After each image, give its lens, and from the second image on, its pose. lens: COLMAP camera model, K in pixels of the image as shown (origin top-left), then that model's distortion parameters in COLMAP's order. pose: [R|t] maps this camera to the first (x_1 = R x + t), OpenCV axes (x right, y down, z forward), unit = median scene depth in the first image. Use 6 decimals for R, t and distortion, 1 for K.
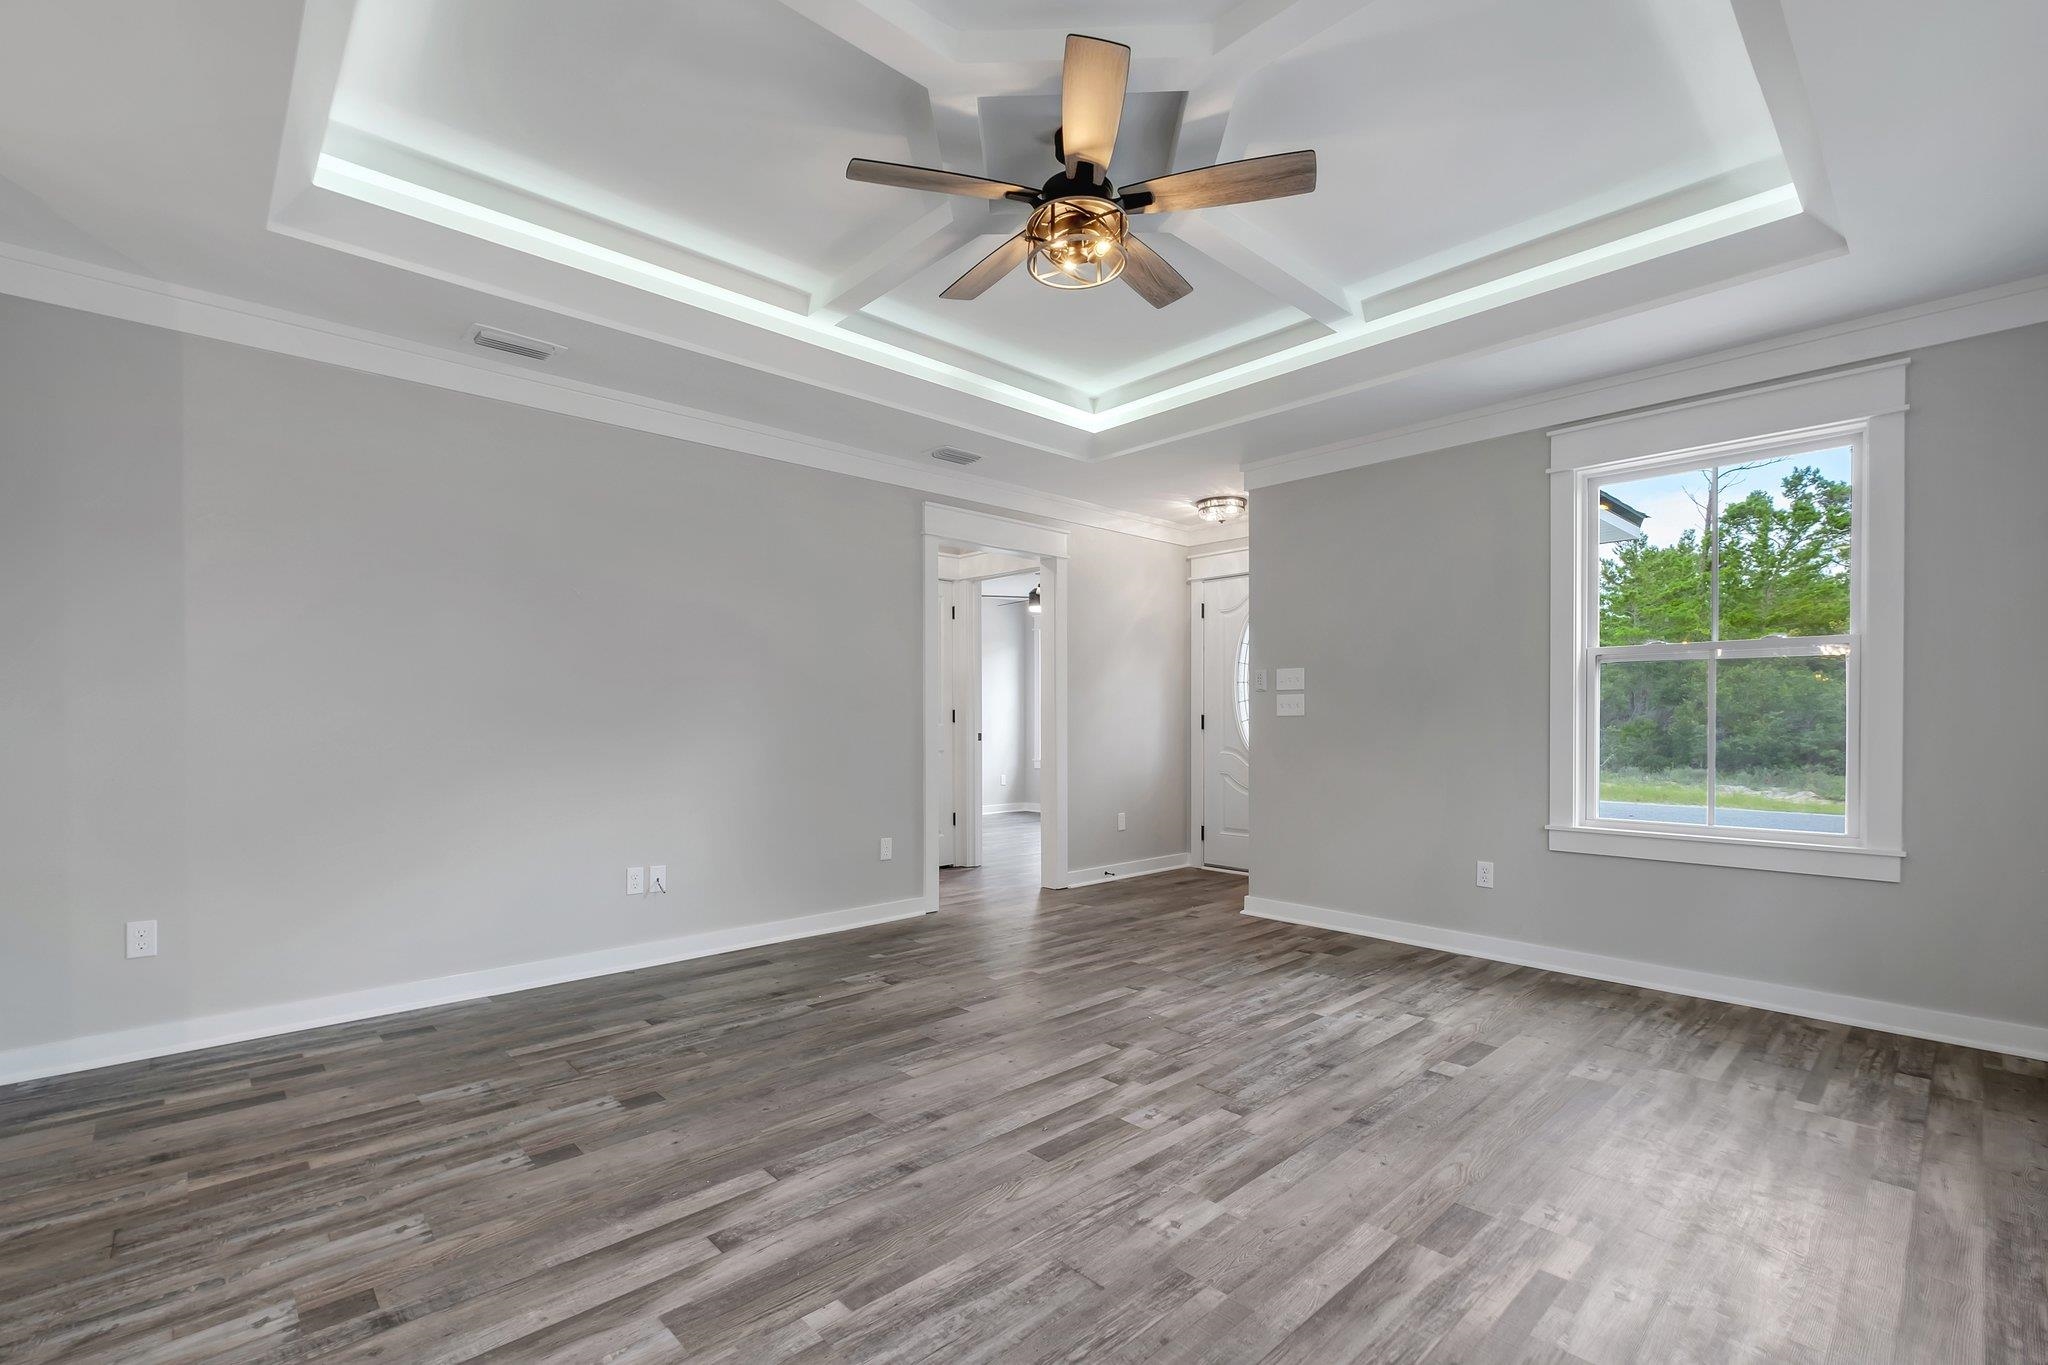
lens RADIAL K [[939.4, 0, 1044.8], [0, 939.4, 726.4], [0, 0, 1]] dist [-0.009675, 0.000572]
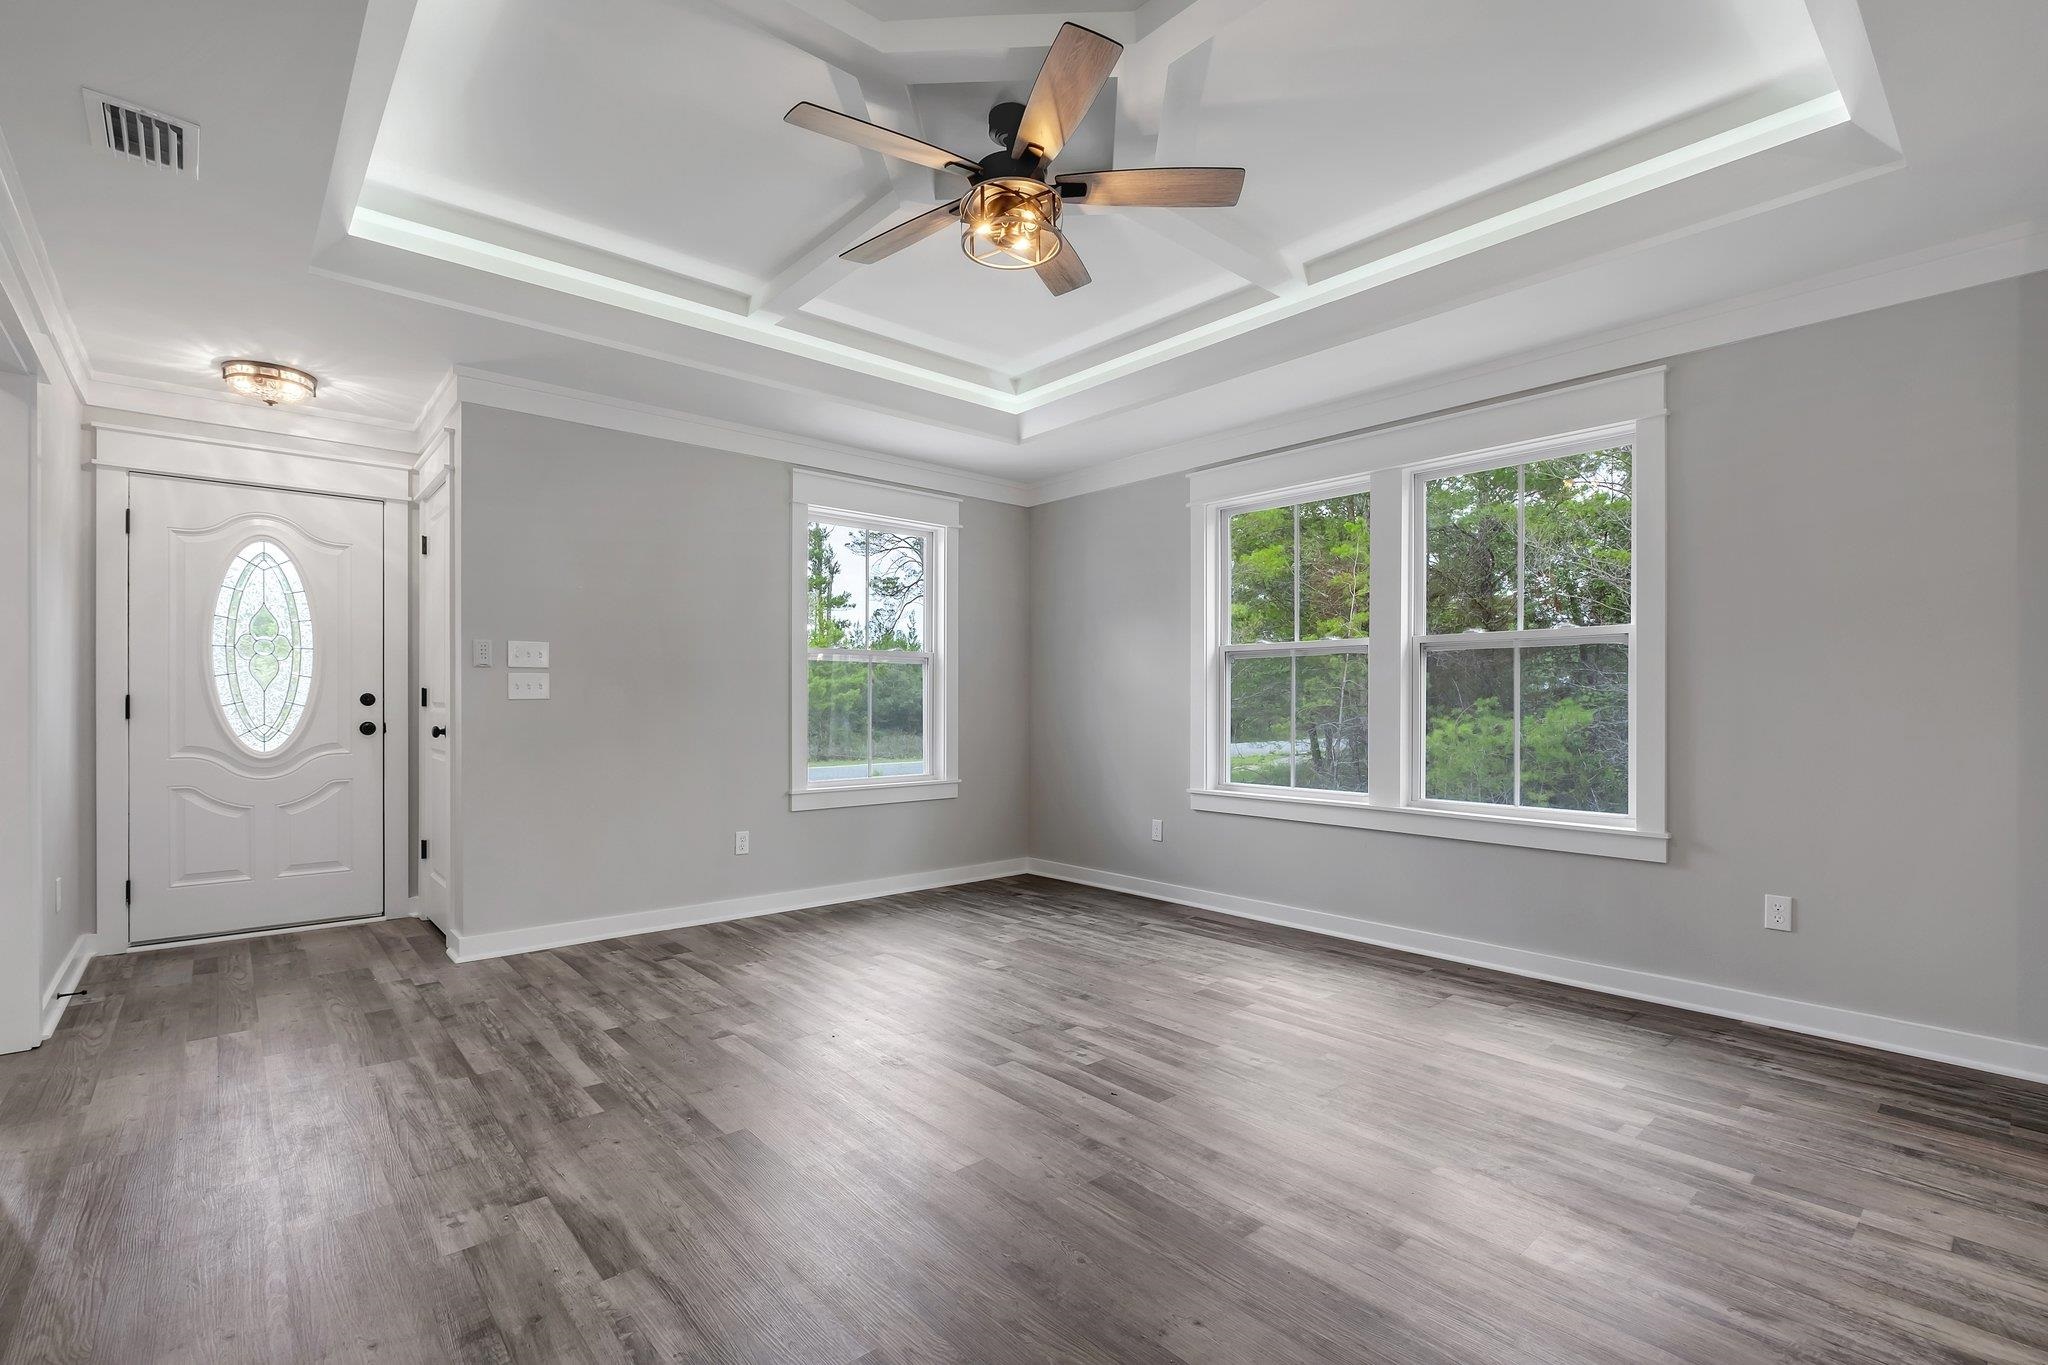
lens RADIAL K [[894.8, 0, 1054.9], [0, 894.8, 696.7], [0, 0, 1]] dist [-0.007244, 0.001067]
pose [[0.023423, 0.006776, 0.999703, -0.647270], [0.006171, 0.999957, -0.006922, -0.006388], [-0.999707, 0.006332, 0.023380, 0.668004]]
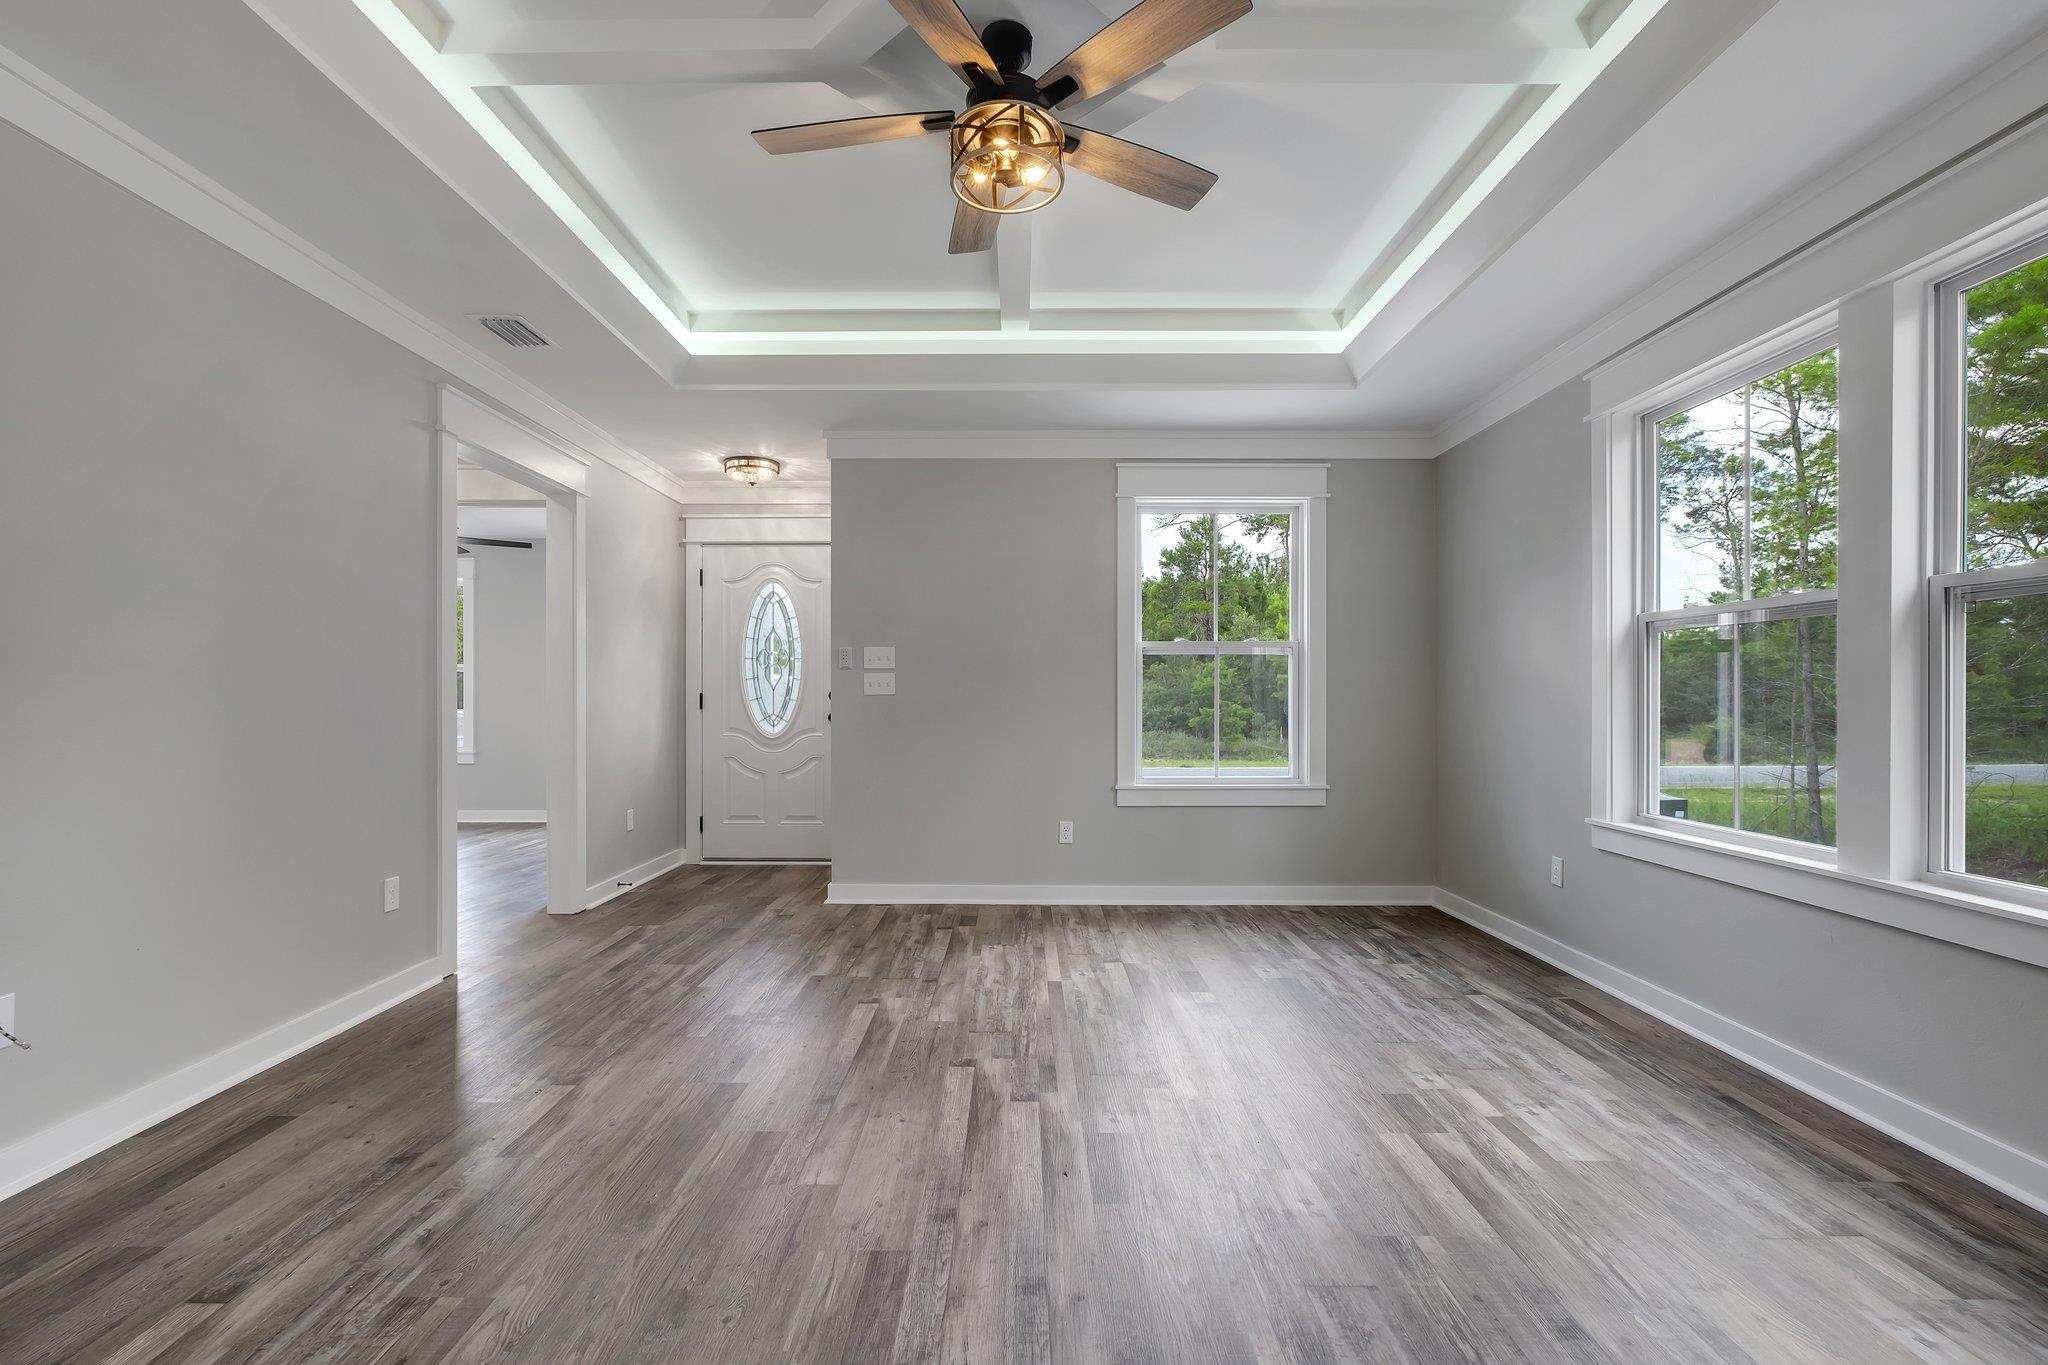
lens RADIAL K [[894.8, 0, 1054.9], [0, 894.8, 696.7], [0, 0, 1]] dist [-0.007244, 0.001067]
pose [[0.676728, 0.001094, 0.736232, -0.393786], [0.005142, 0.999967, -0.006211, -0.003099], [-0.736215, 0.007989, 0.676701, 0.287676]]
